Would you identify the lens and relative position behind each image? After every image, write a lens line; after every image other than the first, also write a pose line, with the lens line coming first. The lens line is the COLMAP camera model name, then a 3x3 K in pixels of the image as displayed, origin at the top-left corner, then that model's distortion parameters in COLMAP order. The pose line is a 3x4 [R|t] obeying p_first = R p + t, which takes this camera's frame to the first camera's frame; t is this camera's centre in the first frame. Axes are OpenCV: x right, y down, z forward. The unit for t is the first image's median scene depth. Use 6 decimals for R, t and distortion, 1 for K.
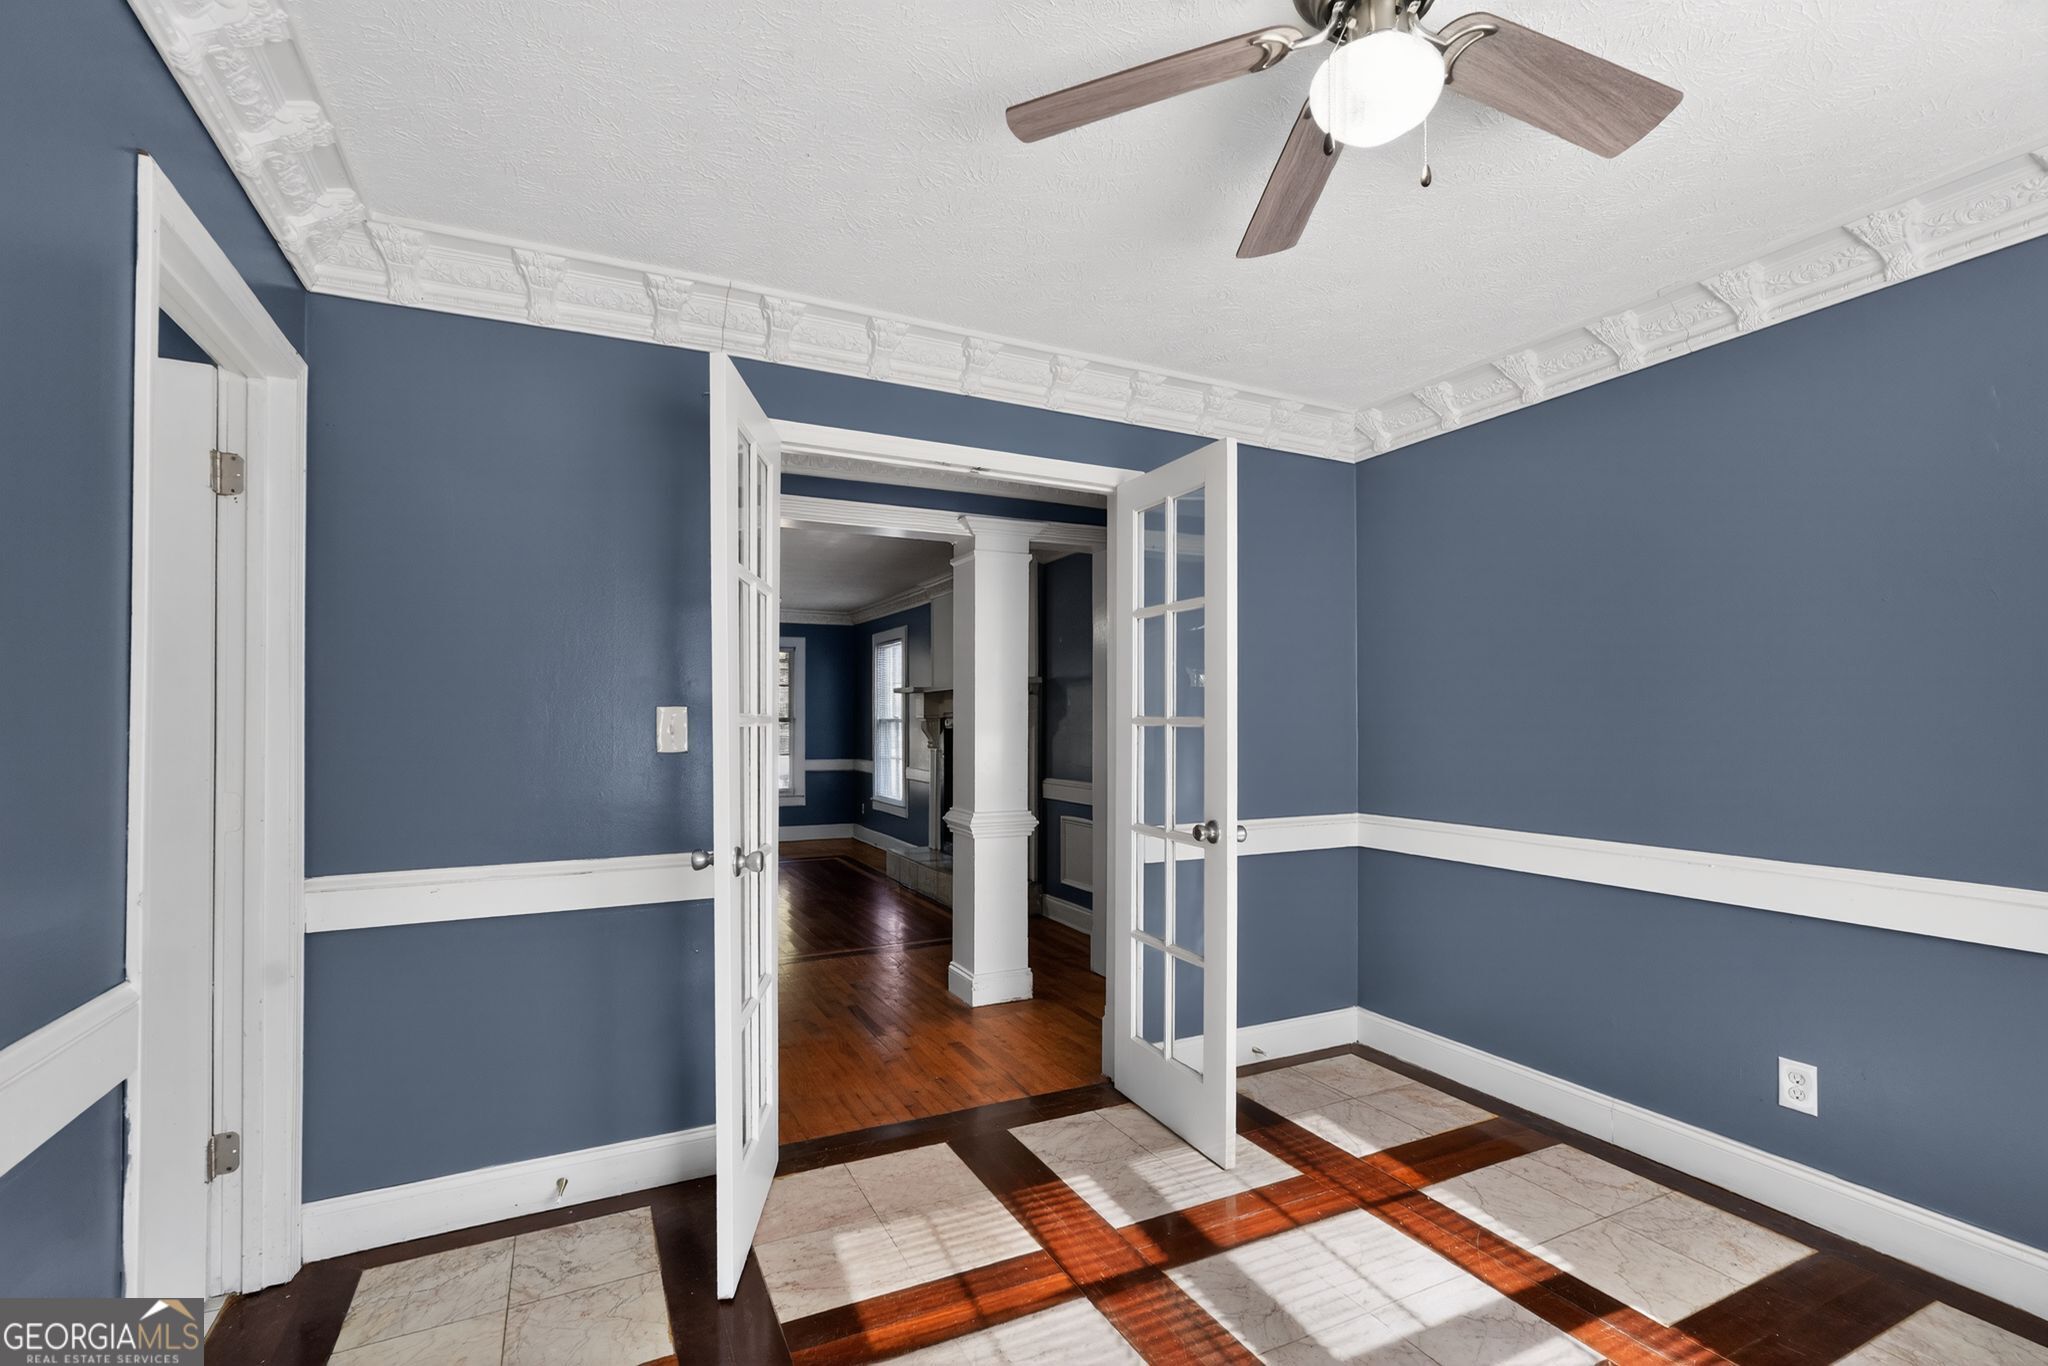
lens RADIAL K [[915.8, 0, 1026.7], [0, 915.8, 691.3], [0, 0, 1]] dist [-0.012892, 0.002030]
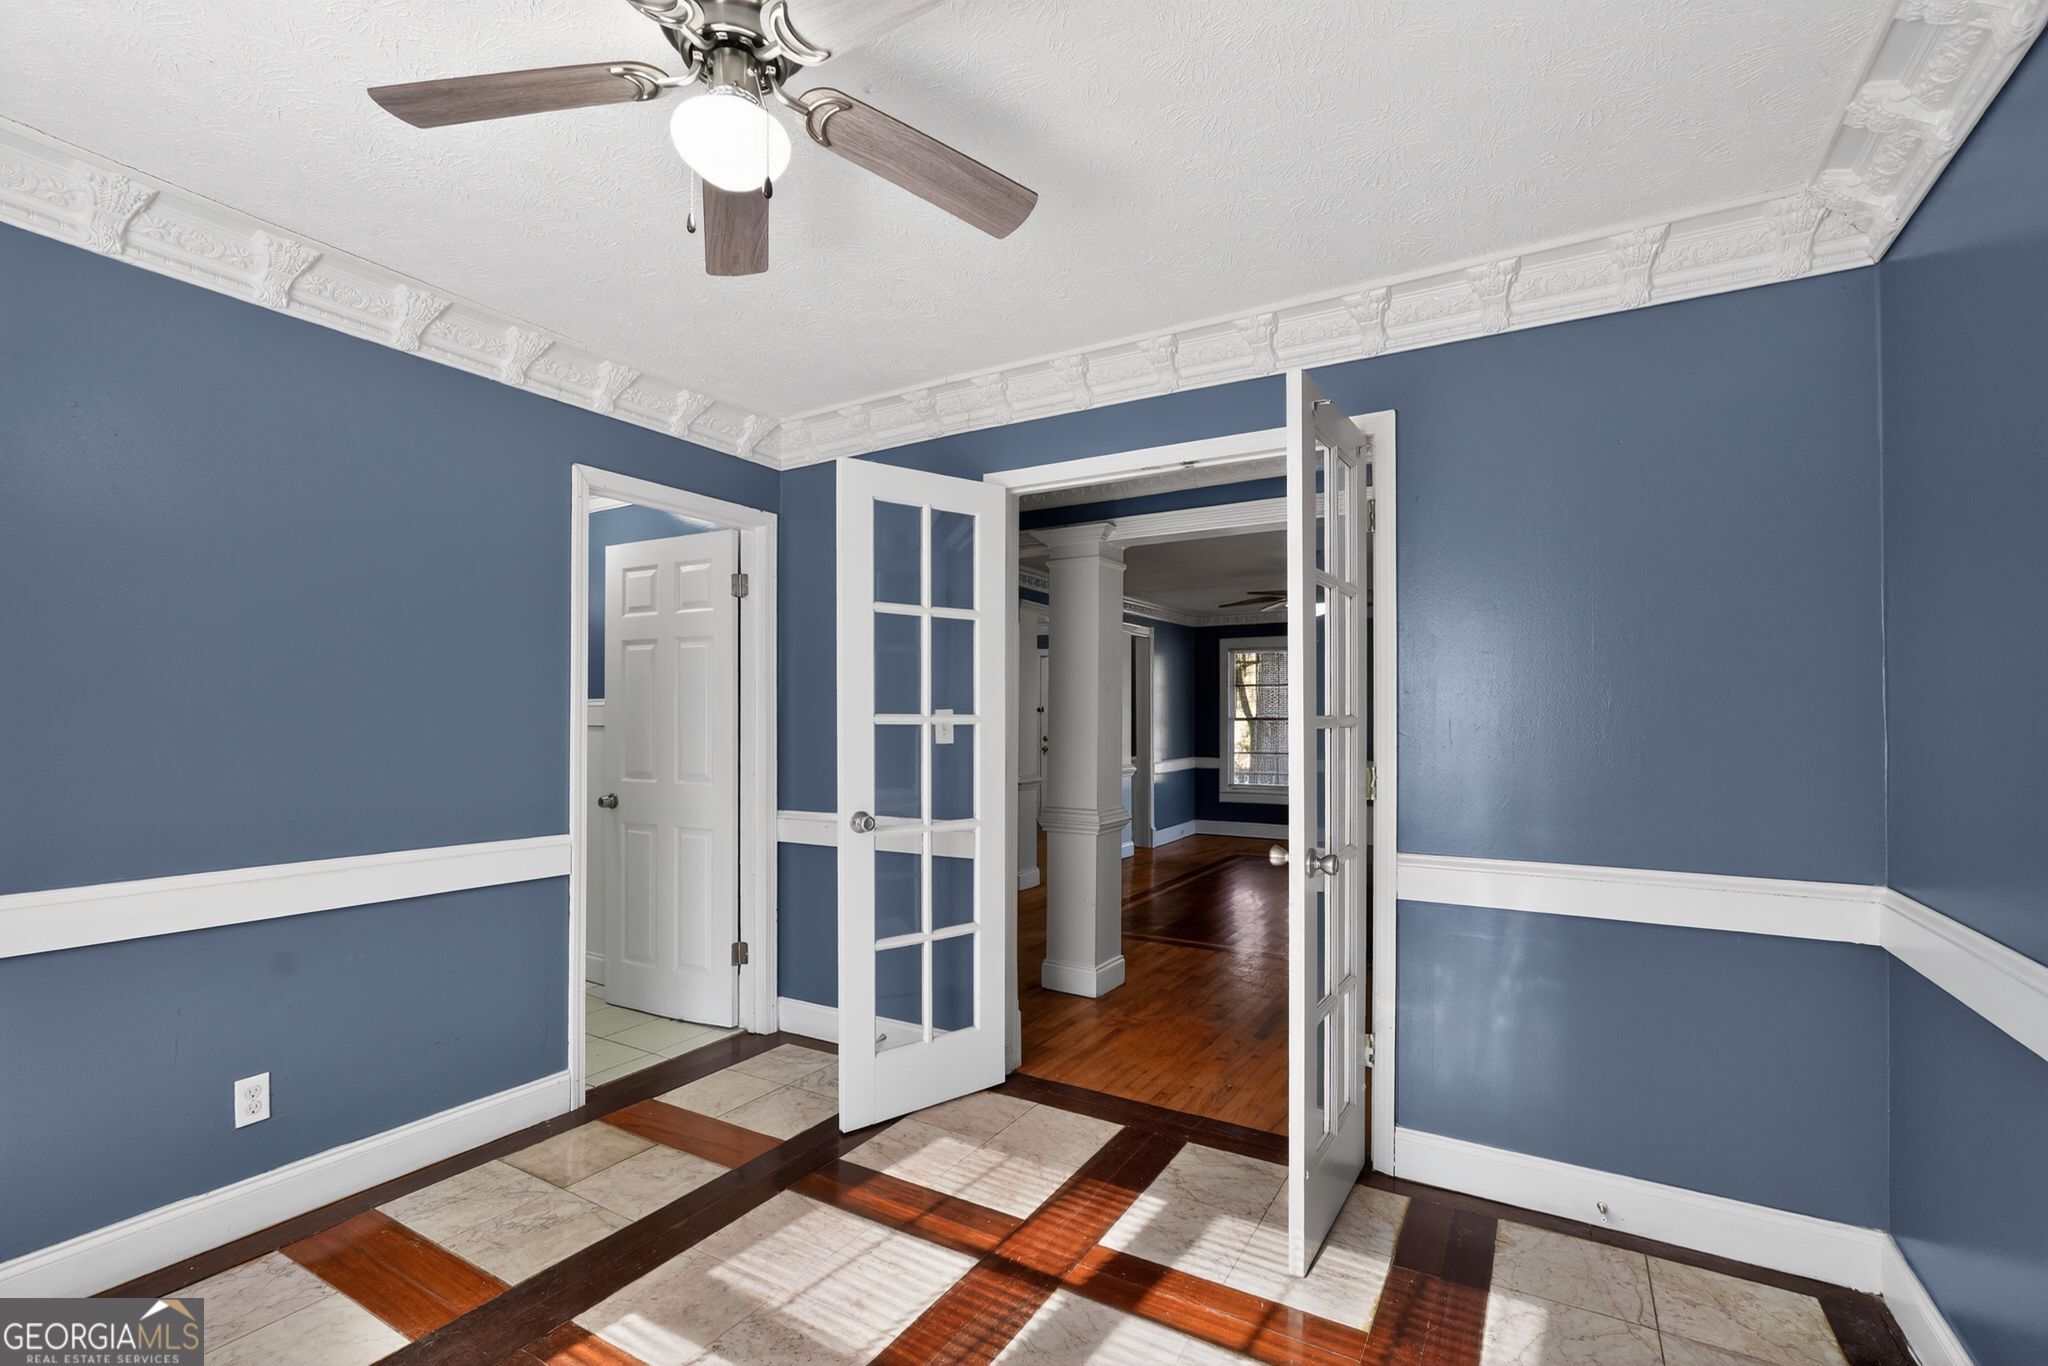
lens RADIAL K [[915.8, 0, 1024.4], [0, 915.8, 703.4], [0, 0, 1]] dist [-0.012892, 0.002030]
pose [[0.544112, -0.014780, -0.838882, 0.869558], [0.020732, 0.999776, -0.004167, 0.017881], [0.838756, -0.015124, 0.544297, 0.414113]]
